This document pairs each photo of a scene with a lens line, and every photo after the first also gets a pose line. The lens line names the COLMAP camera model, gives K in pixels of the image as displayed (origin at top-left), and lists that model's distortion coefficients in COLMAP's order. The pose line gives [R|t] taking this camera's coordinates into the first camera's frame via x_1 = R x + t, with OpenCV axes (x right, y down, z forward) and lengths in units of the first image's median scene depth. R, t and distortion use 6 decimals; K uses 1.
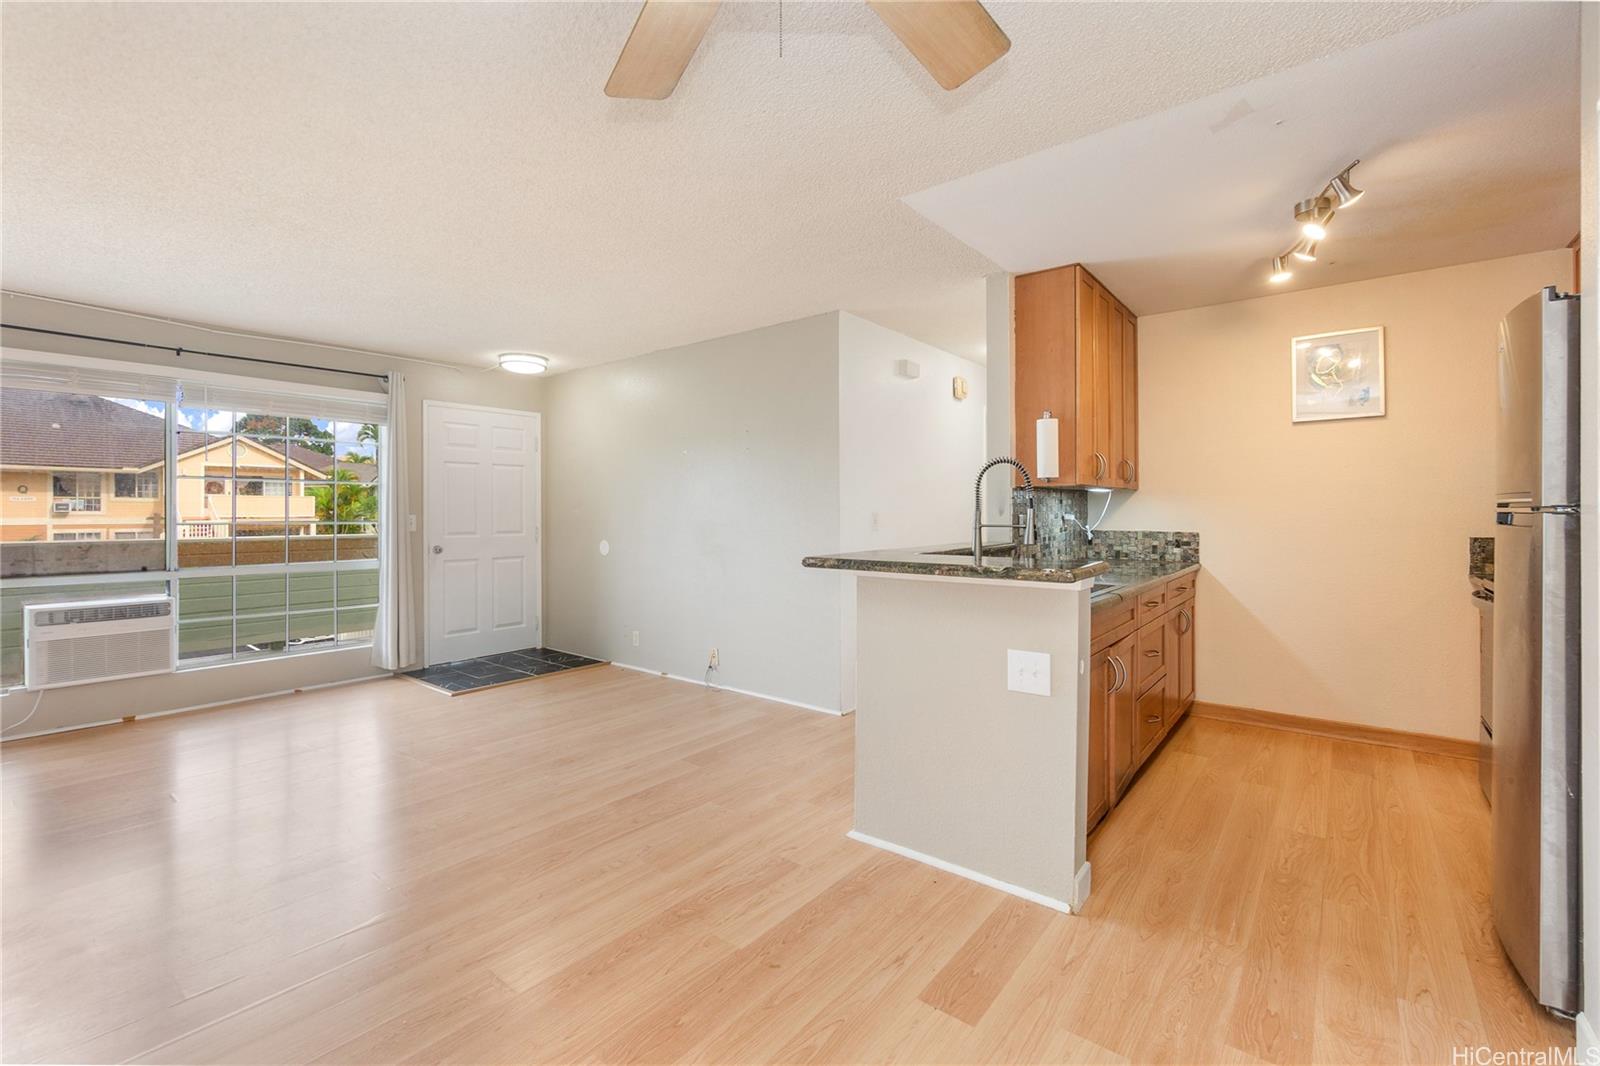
lens RADIAL K [[690.6, 0, 790.3], [0, 690.6, 508.2], [0, 0, 1]] dist [-0.000079, 0.000077]
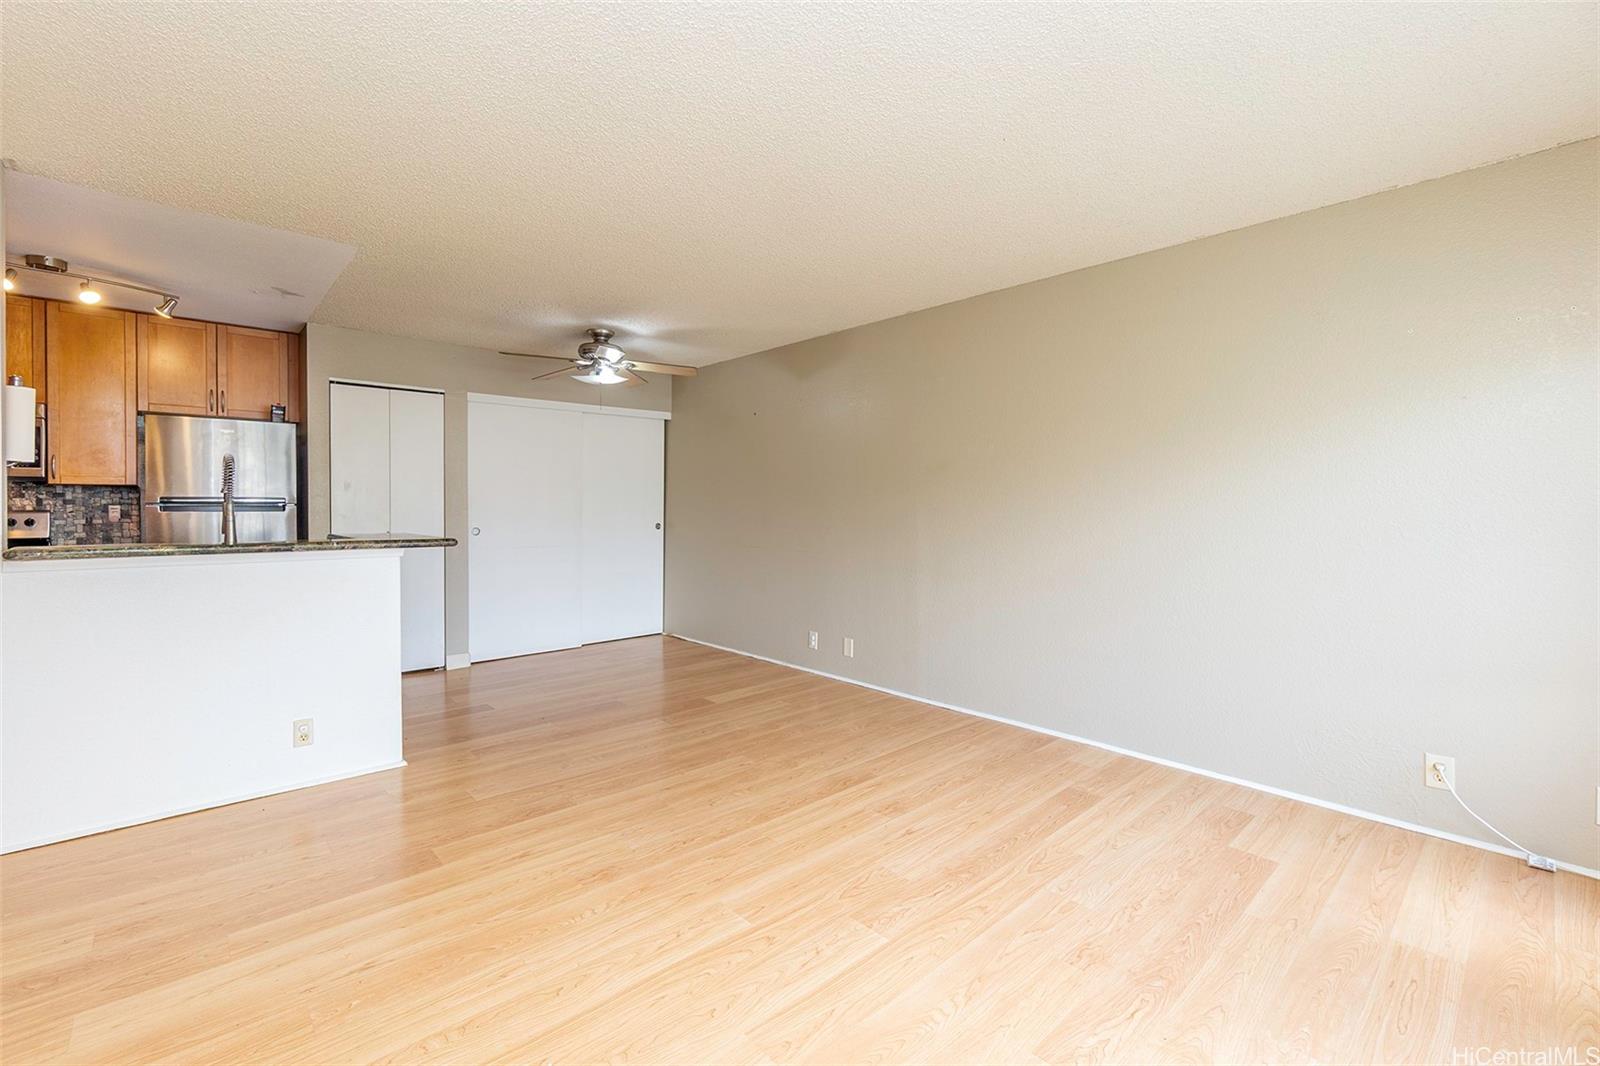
lens RADIAL K [[690.6, 0, 790.3], [0, 690.6, 508.2], [0, 0, 1]] dist [-0.000079, 0.000077]
pose [[-0.988089, 0.001261, 0.153877, -0.510966], [0.000425, 0.999985, -0.005469, 0.012730], [-0.153882, -0.005338, -0.988075, 1.376502]]
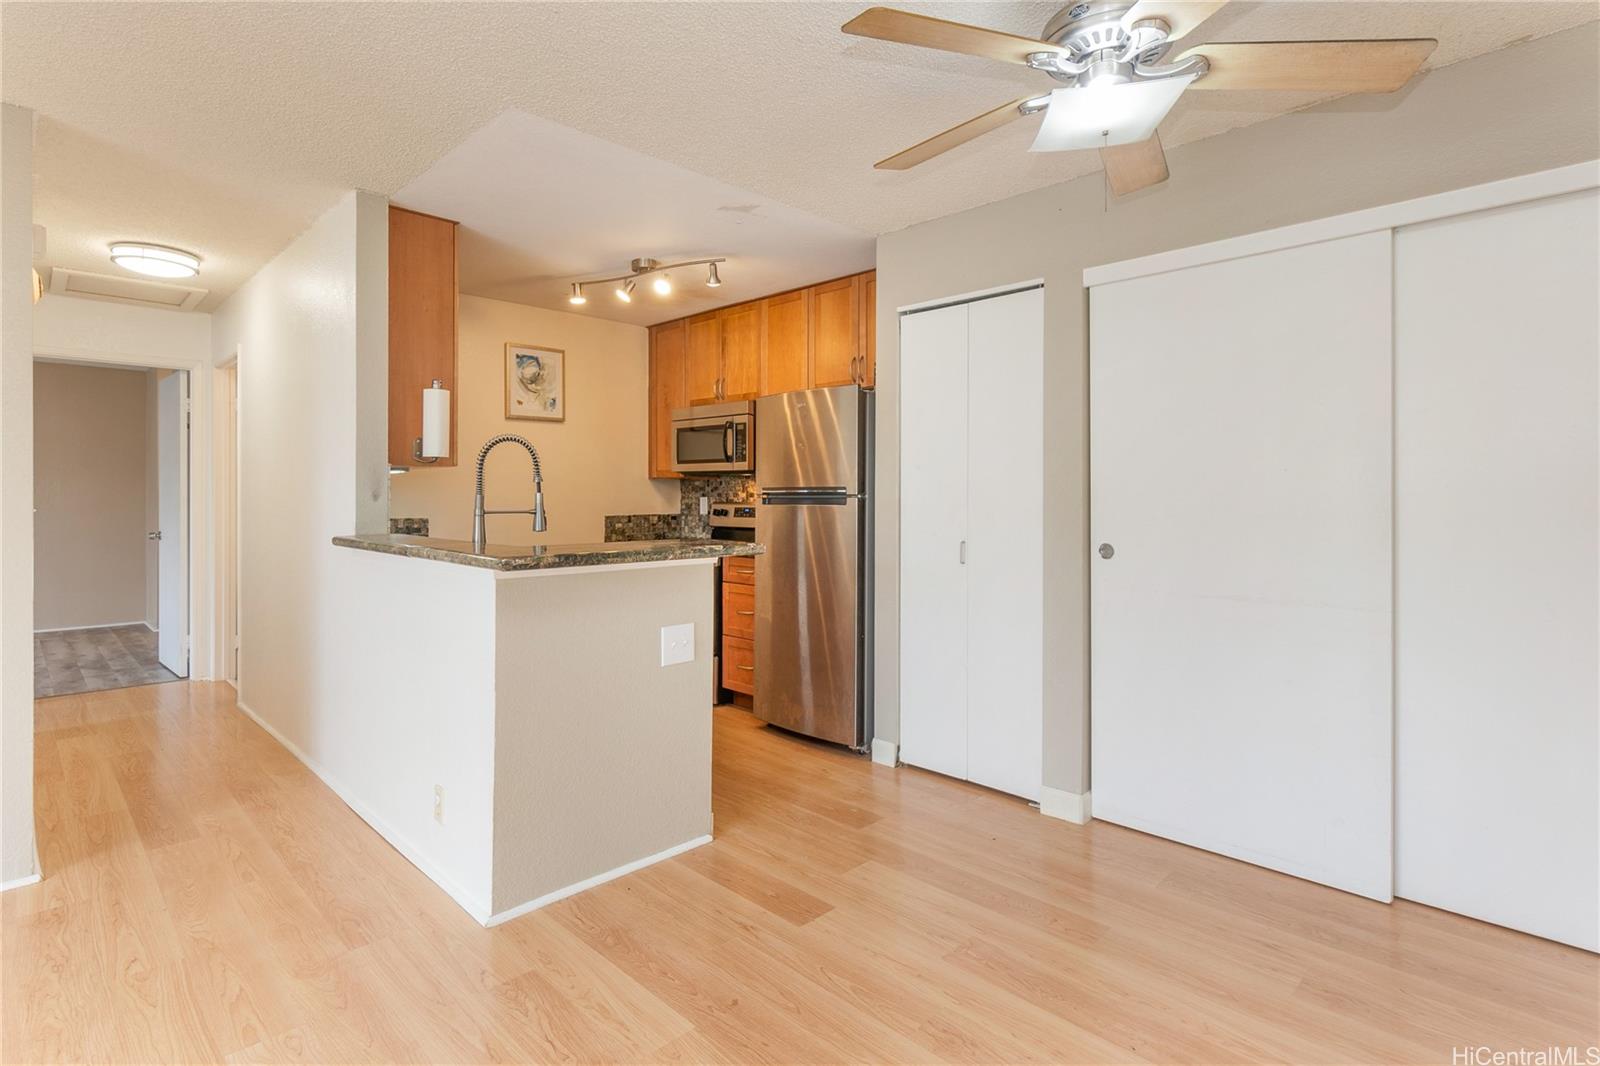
lens RADIAL K [[806.2, 0, 775.9], [0, 806.2, 498.9], [0, 0, 1]] dist [-0.001504, -0.000033]
pose [[0.113644, 0.001224, 0.993521, -0.485316], [-0.007142, 0.999974, -0.000415, 0.004735], [-0.993496, -0.007049, 0.113650, 0.383555]]
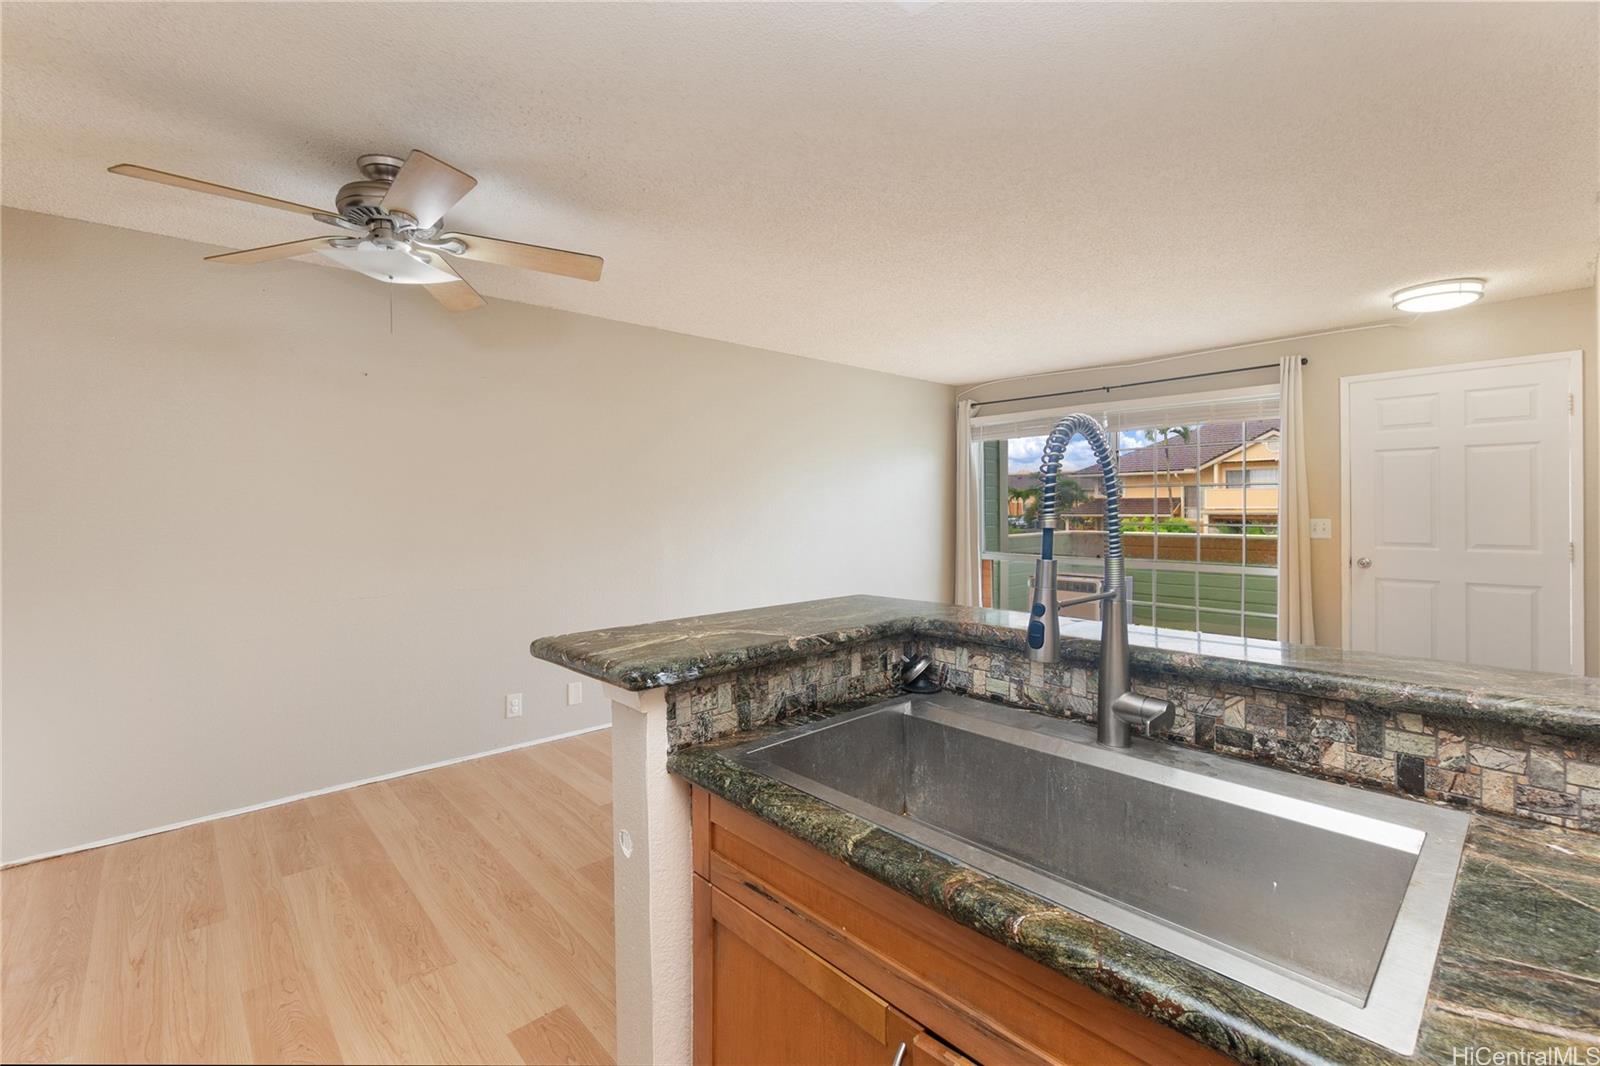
lens RADIAL K [[690.6, 0, 790.3], [0, 690.6, 508.2], [0, 0, 1]] dist [-0.000079, 0.000077]
pose [[-0.141902, 0.005245, -0.989867, 0.503997], [0.012756, 0.999913, 0.003470, -0.019526], [0.989799, -0.012134, -0.141956, 0.643239]]
